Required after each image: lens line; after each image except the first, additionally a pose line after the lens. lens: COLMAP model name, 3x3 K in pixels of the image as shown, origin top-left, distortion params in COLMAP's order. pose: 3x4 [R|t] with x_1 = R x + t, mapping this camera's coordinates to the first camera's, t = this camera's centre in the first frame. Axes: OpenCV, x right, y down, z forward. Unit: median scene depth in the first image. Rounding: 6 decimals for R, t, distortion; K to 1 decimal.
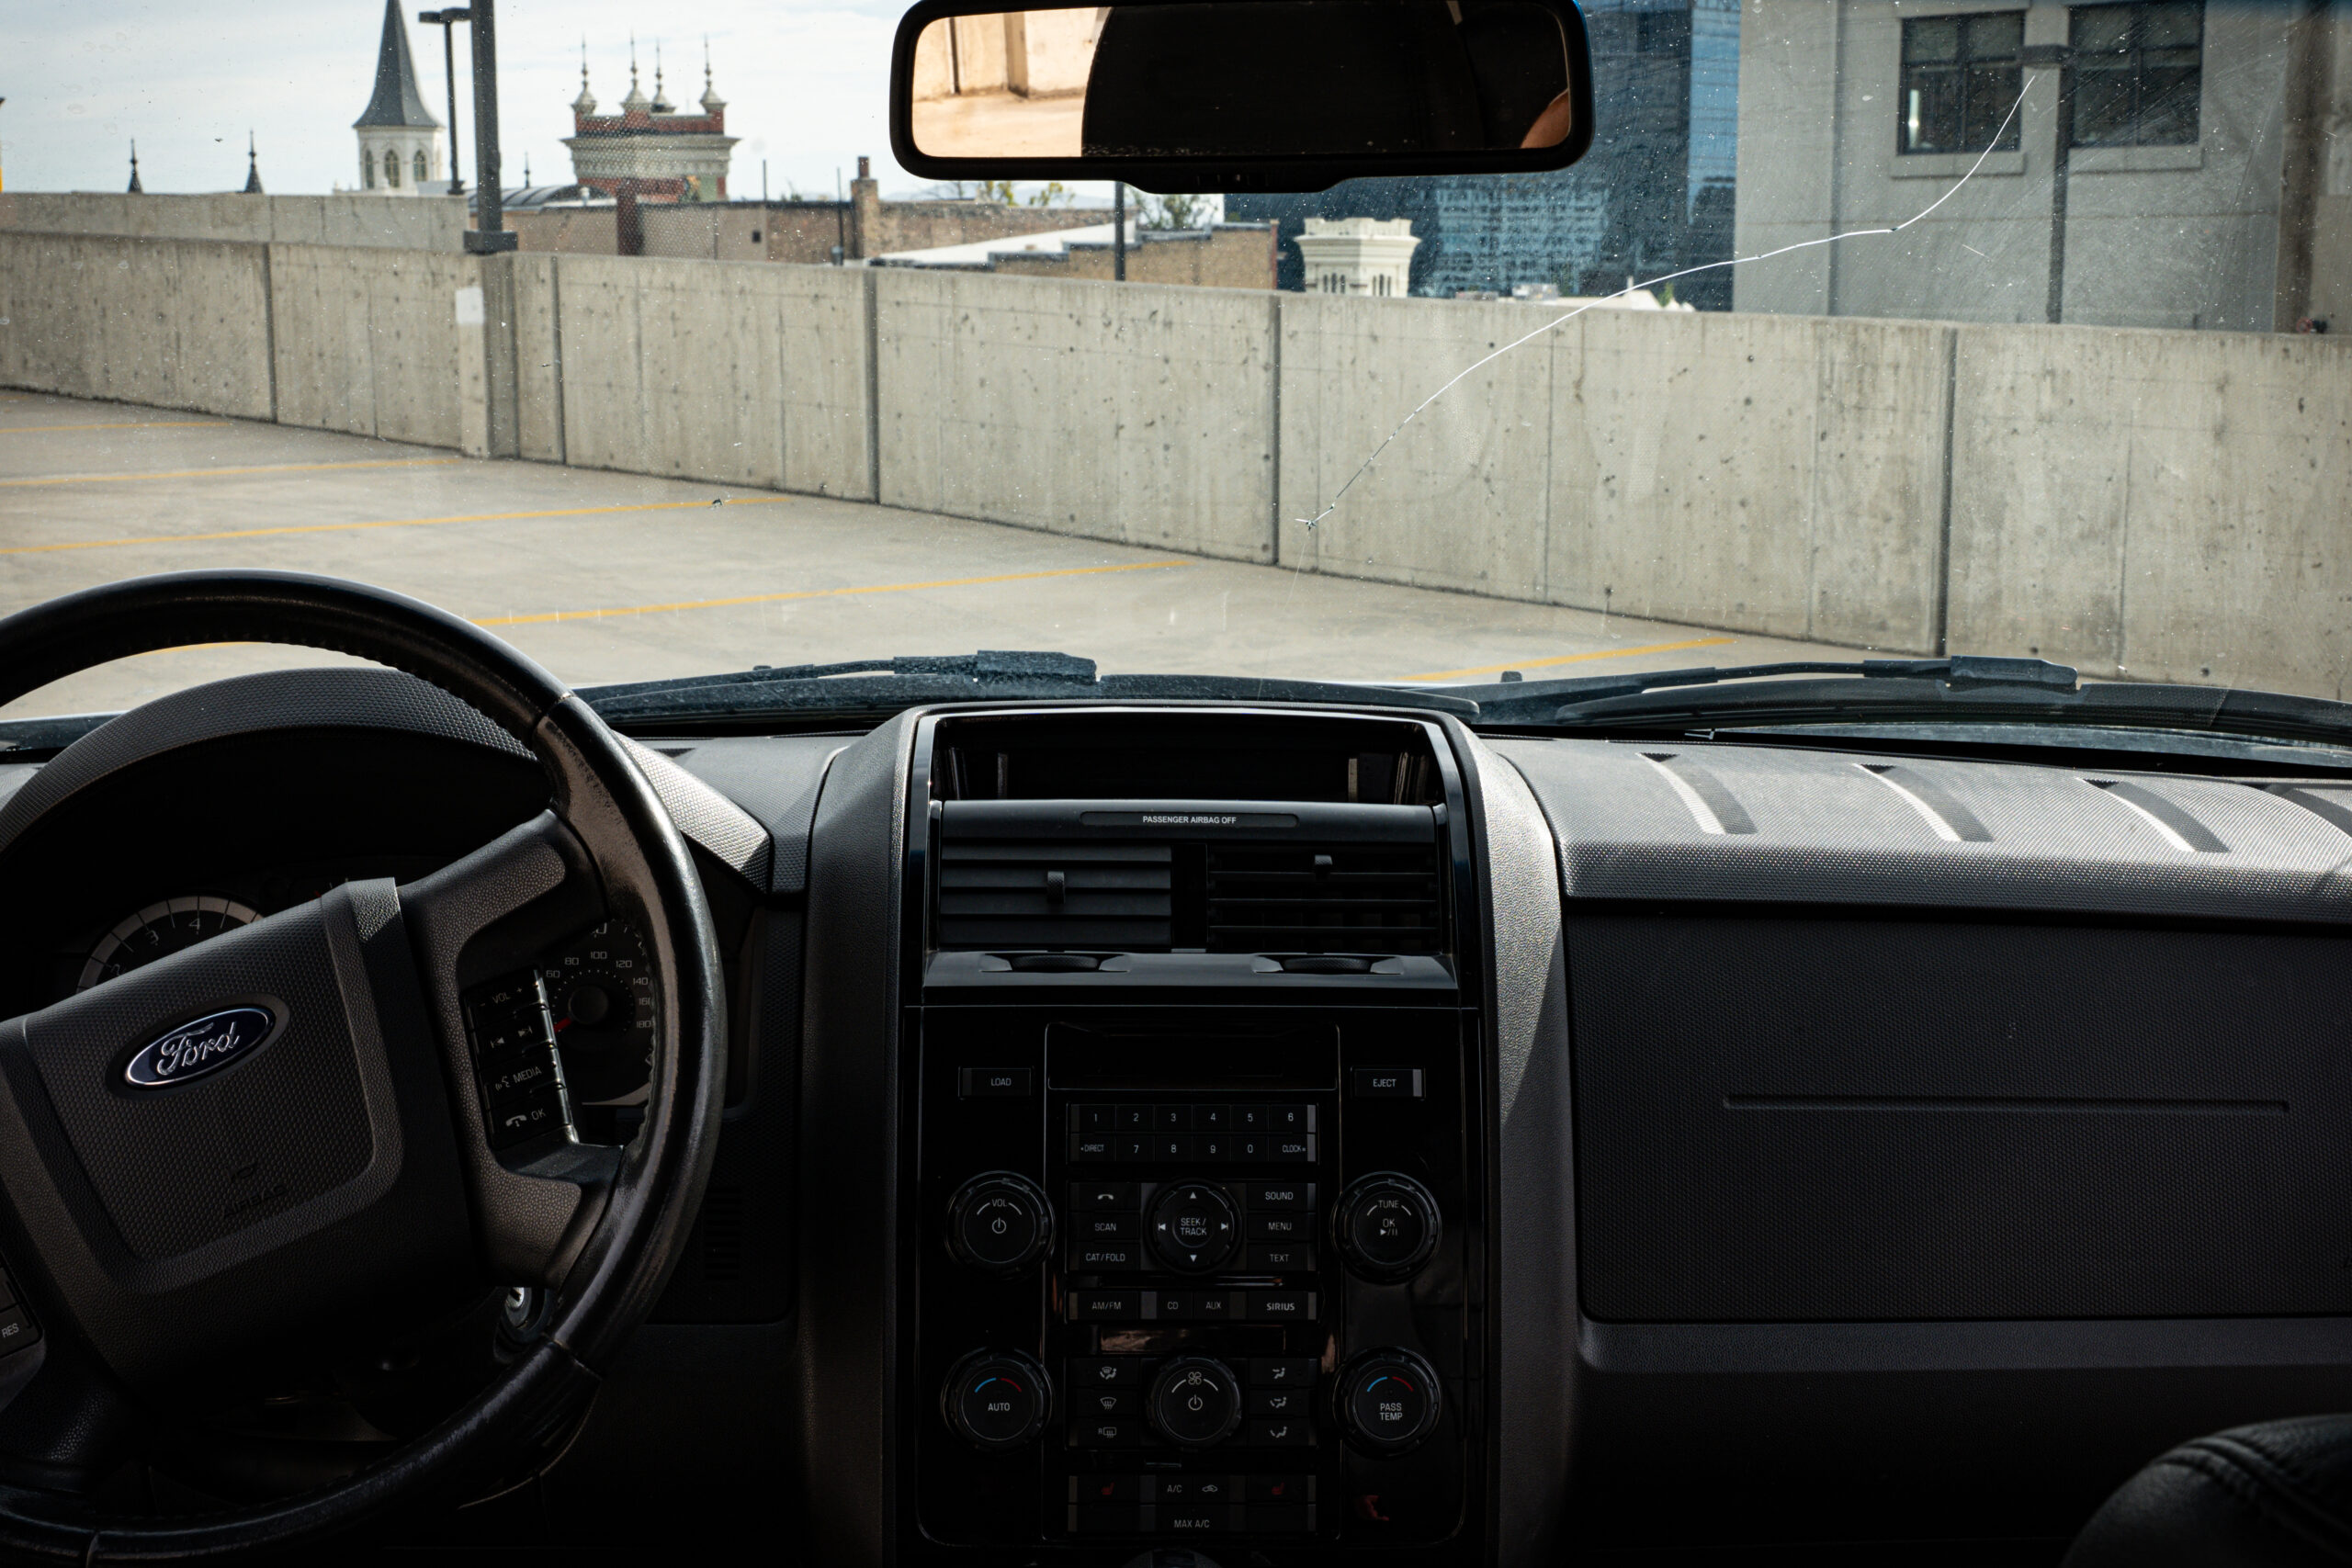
lens RADIAL K [[3038.1, 0, 1176.0], [0, 3038.1, 784.0], [0, 0, 1]] dist [-0.000148, -0.020752]
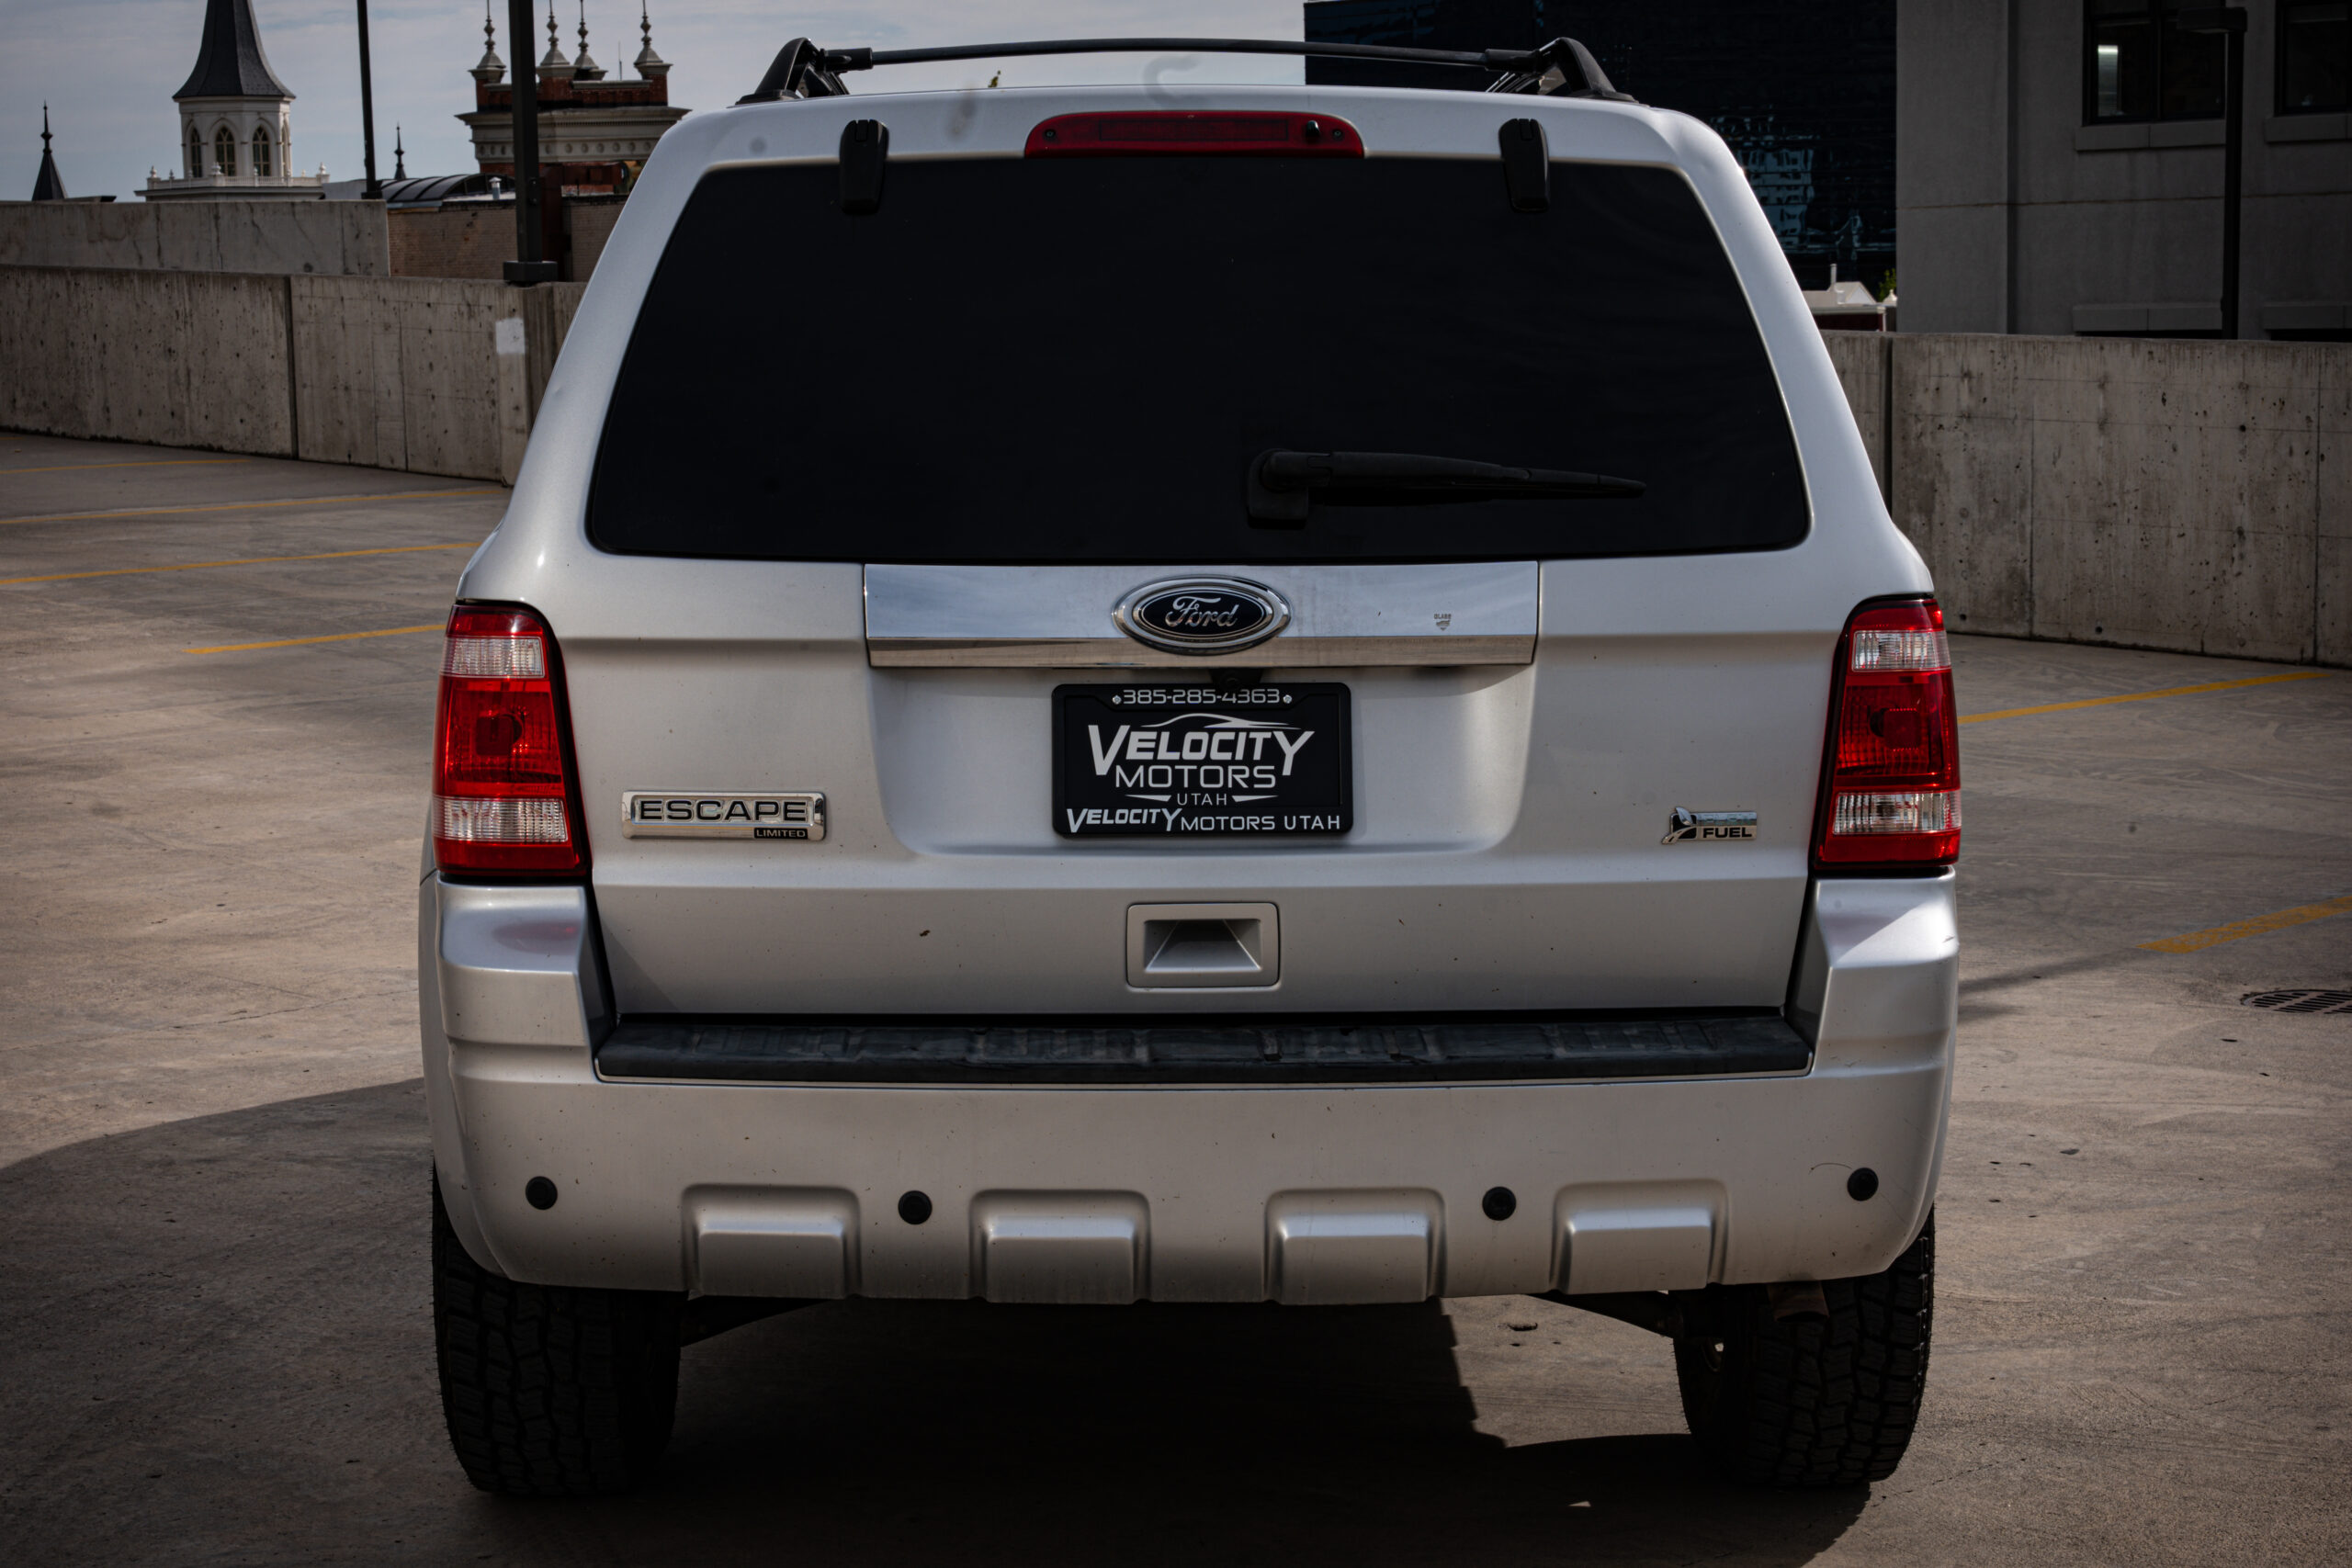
lens RADIAL K [[4035.1, 0, 1176.0], [0, 4035.1, 784.0], [0, 0, 1]] dist [-0.019468, 0.084108]
pose [[0.999684, -0.014771, -0.020336, 0.009995], [0.013954, 0.999112, -0.039758, 0.041722], [0.020905, 0.039462, 0.999002, -0.289011]]
